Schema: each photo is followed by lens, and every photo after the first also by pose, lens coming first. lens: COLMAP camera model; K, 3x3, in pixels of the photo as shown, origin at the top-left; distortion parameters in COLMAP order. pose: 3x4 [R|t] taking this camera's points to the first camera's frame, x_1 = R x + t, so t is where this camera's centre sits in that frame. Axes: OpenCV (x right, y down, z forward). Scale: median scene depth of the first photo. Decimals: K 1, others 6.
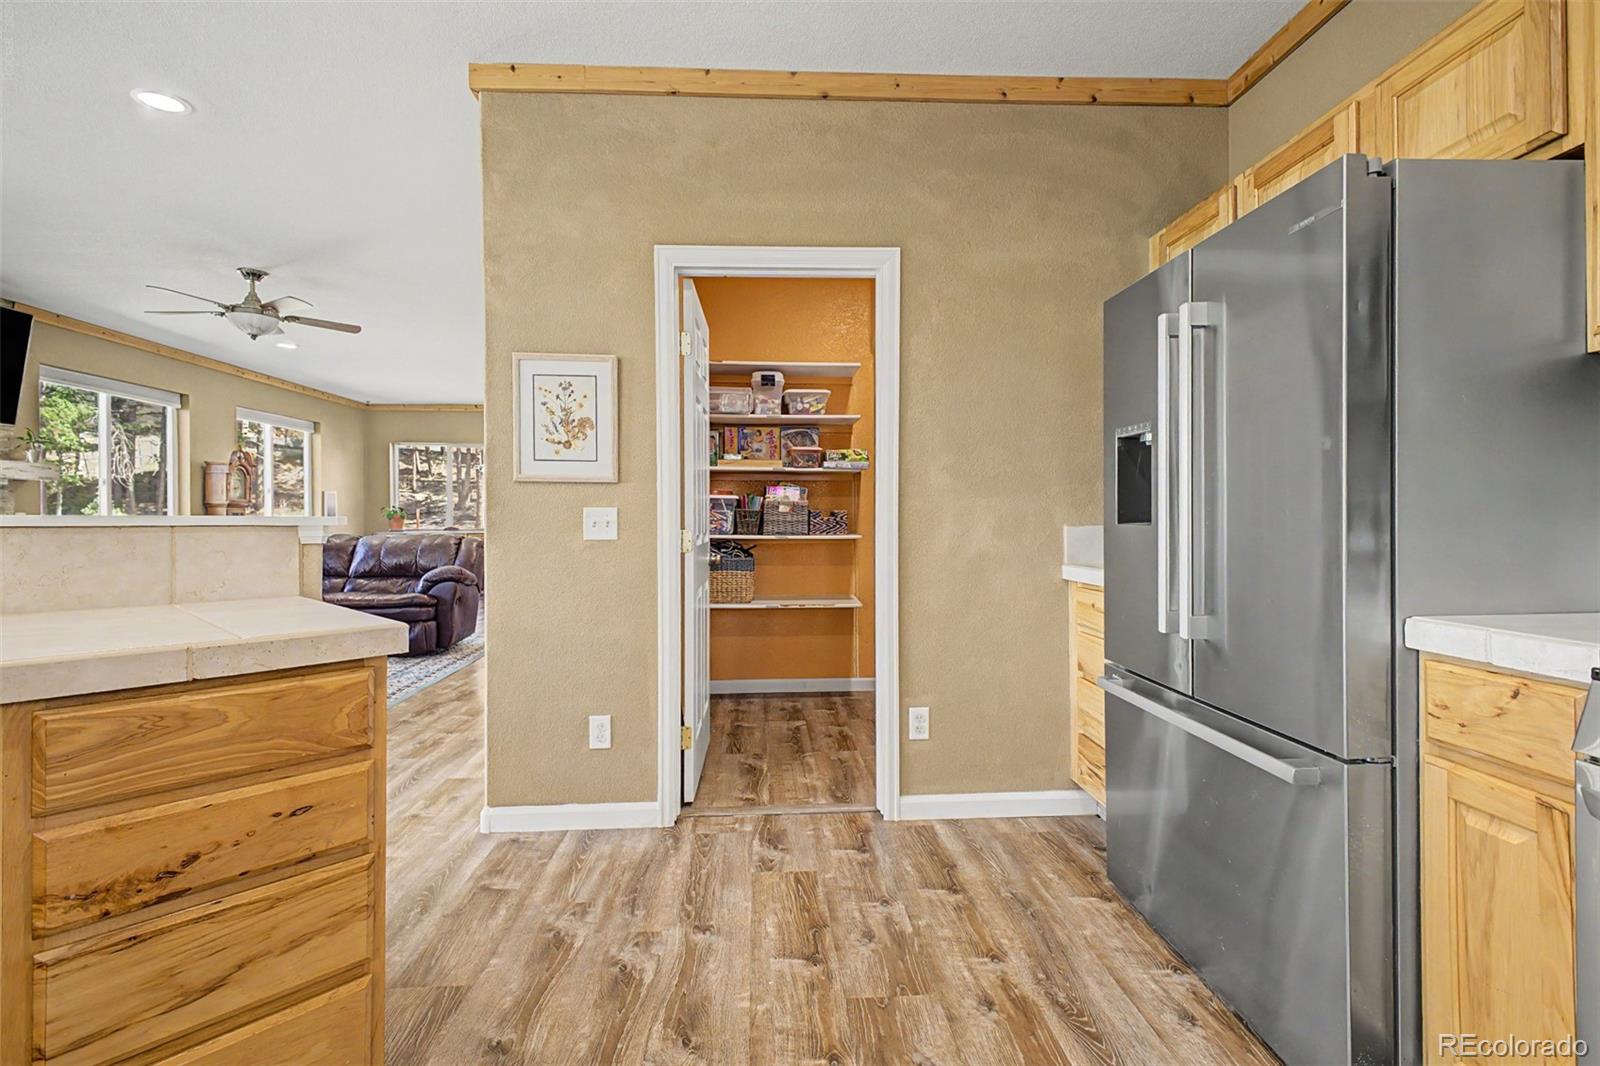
lens RADIAL K [[733.0, 0, 804.0], [0, 733.0, 526.0], [0, 0, 1]] dist [0.002790, 0.000509]
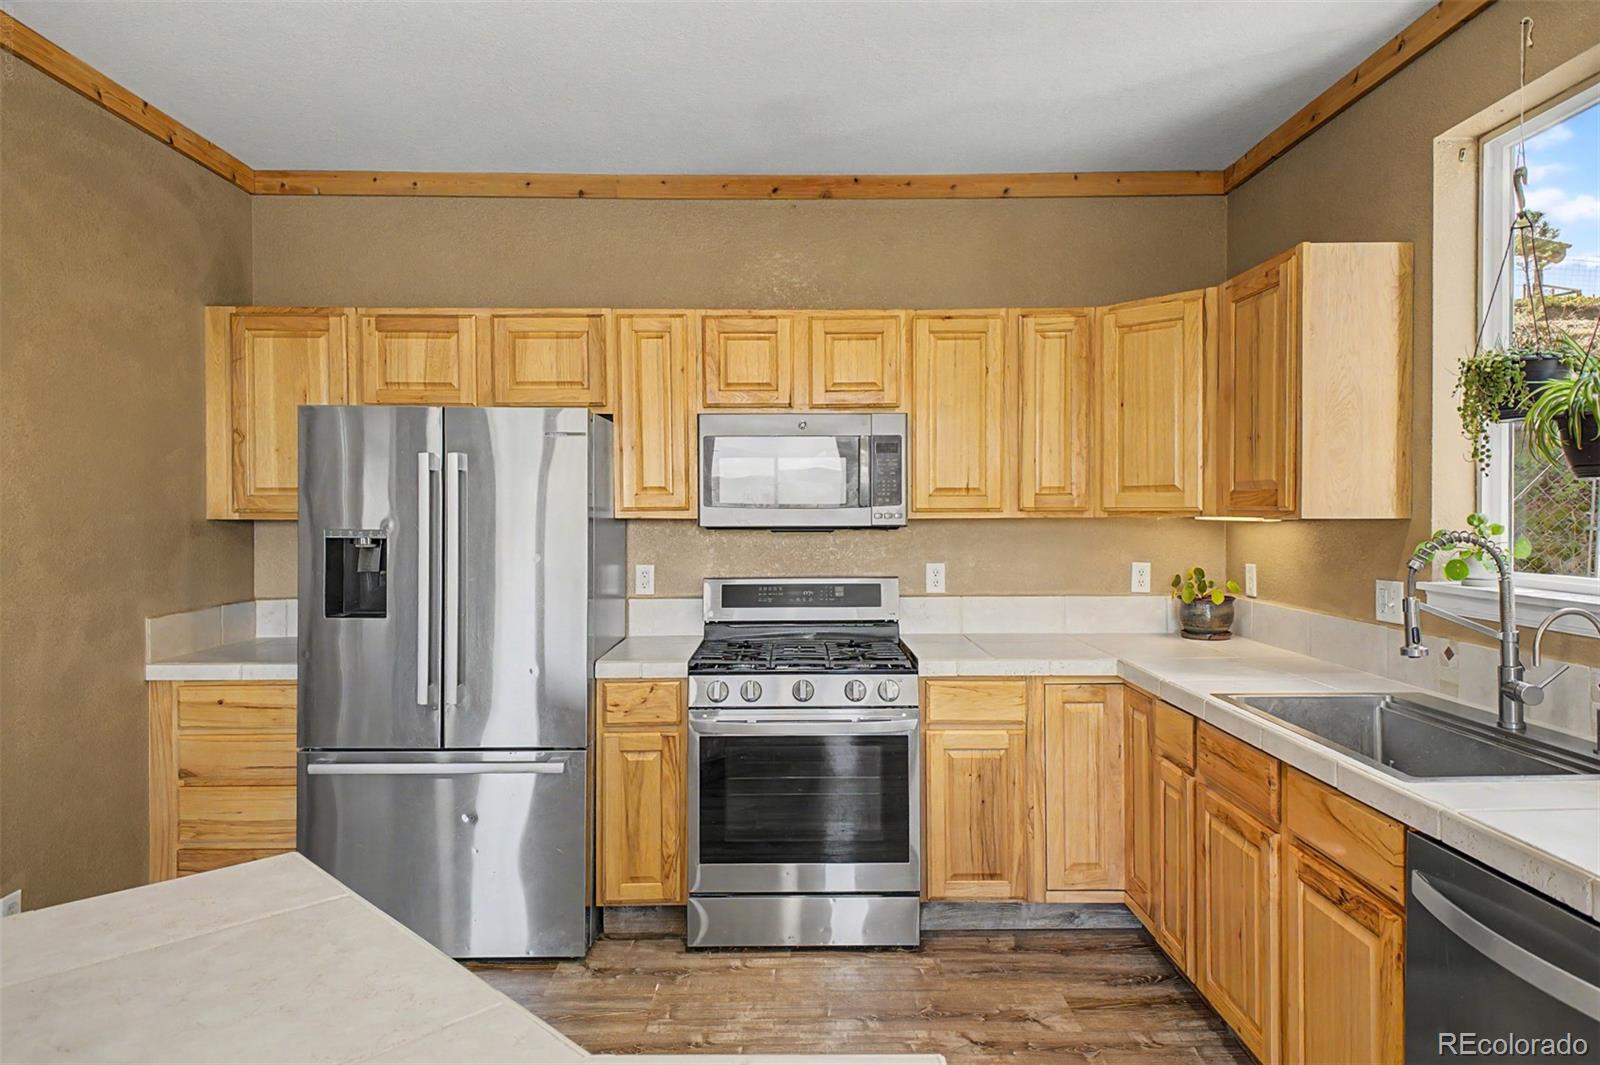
lens RADIAL K [[1000.4, 0, 791.5], [0, 1000.4, 515.8], [0, 0, 1]] dist [0.038244, -0.001159]
pose [[0.046257, 0.003419, 0.998924, -0.825241], [0.010411, 0.999938, -0.003905, -0.112005], [-0.998875, 0.010580, 0.046219, 0.191722]]
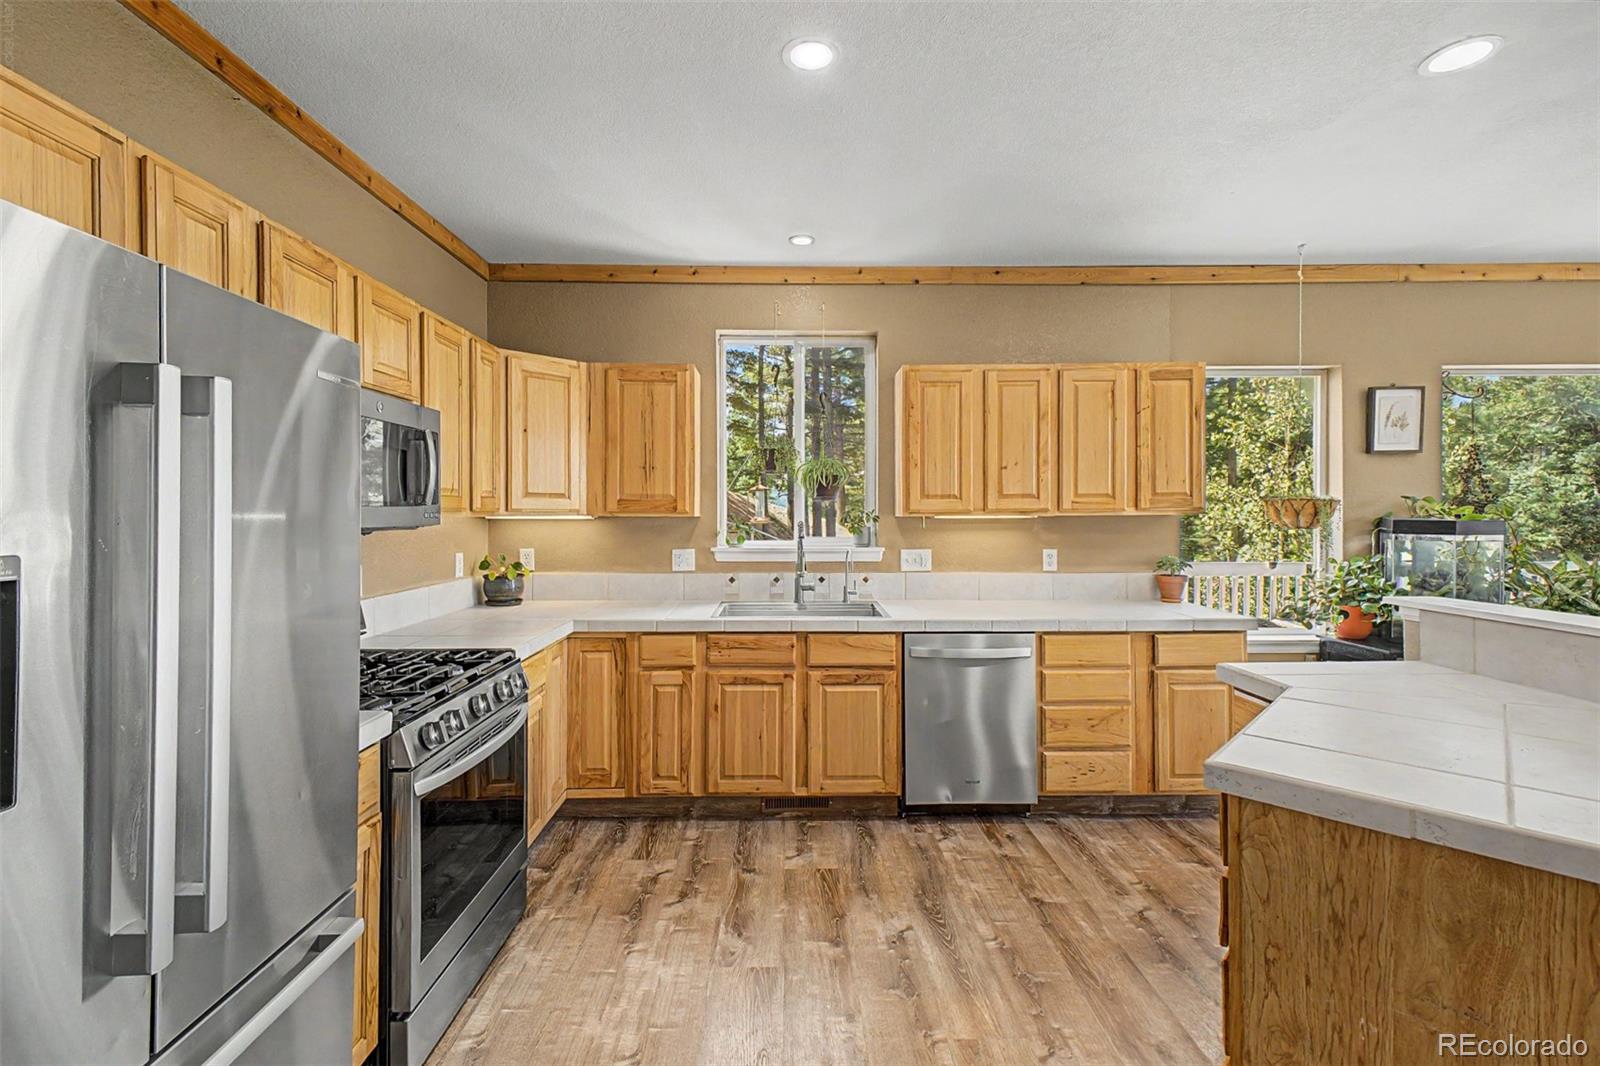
lens RADIAL K [[700.1, 0, 807.8], [0, 700.1, 516.2], [0, 0, 1]] dist [0.021469, -0.000283]
pose [[-0.999783, 0.008363, 0.019073, 0.016766], [0.008602, 0.999886, 0.012436, -0.122030], [-0.018967, 0.012598, -0.999741, 1.027864]]
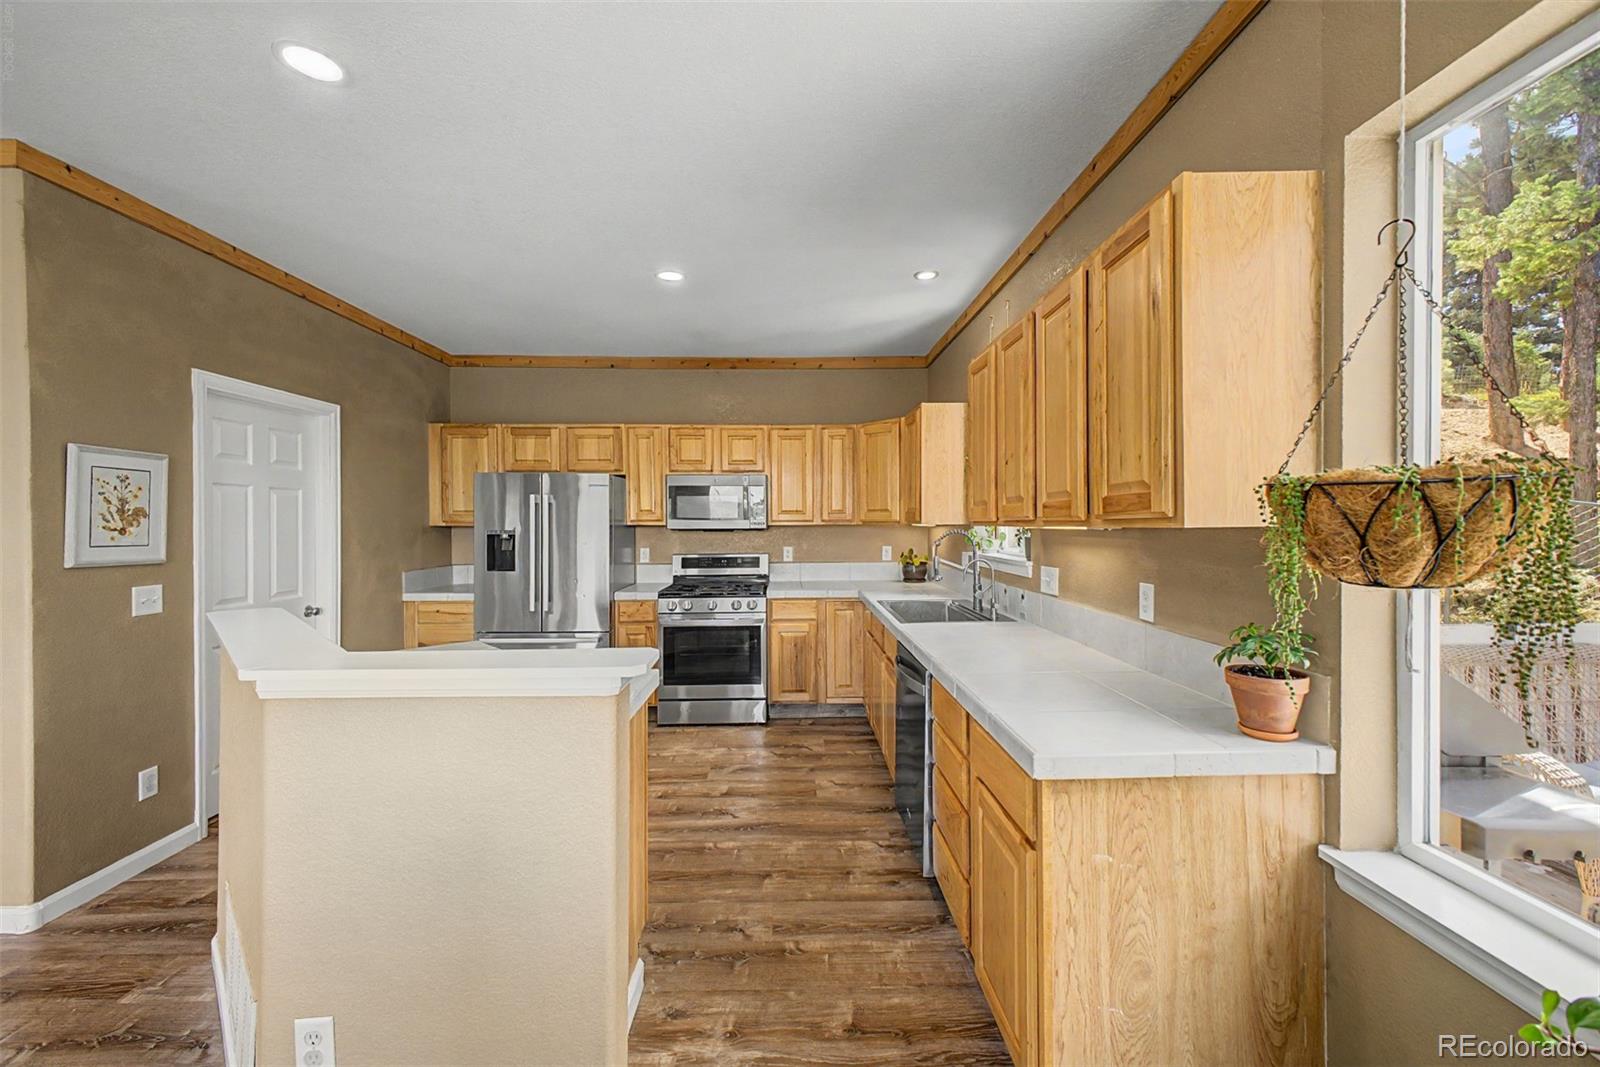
lens RADIAL K [[639.1, 0, 798.0], [0, 639.1, 527.9], [0, 0, 1]] dist [0.031776, -0.010694]
pose [[0.030647, -0.002217, 0.999528, -1.270990], [0.012007, 0.999926, 0.001850, -0.105848], [-0.999458, 0.011944, 0.030671, -0.044203]]
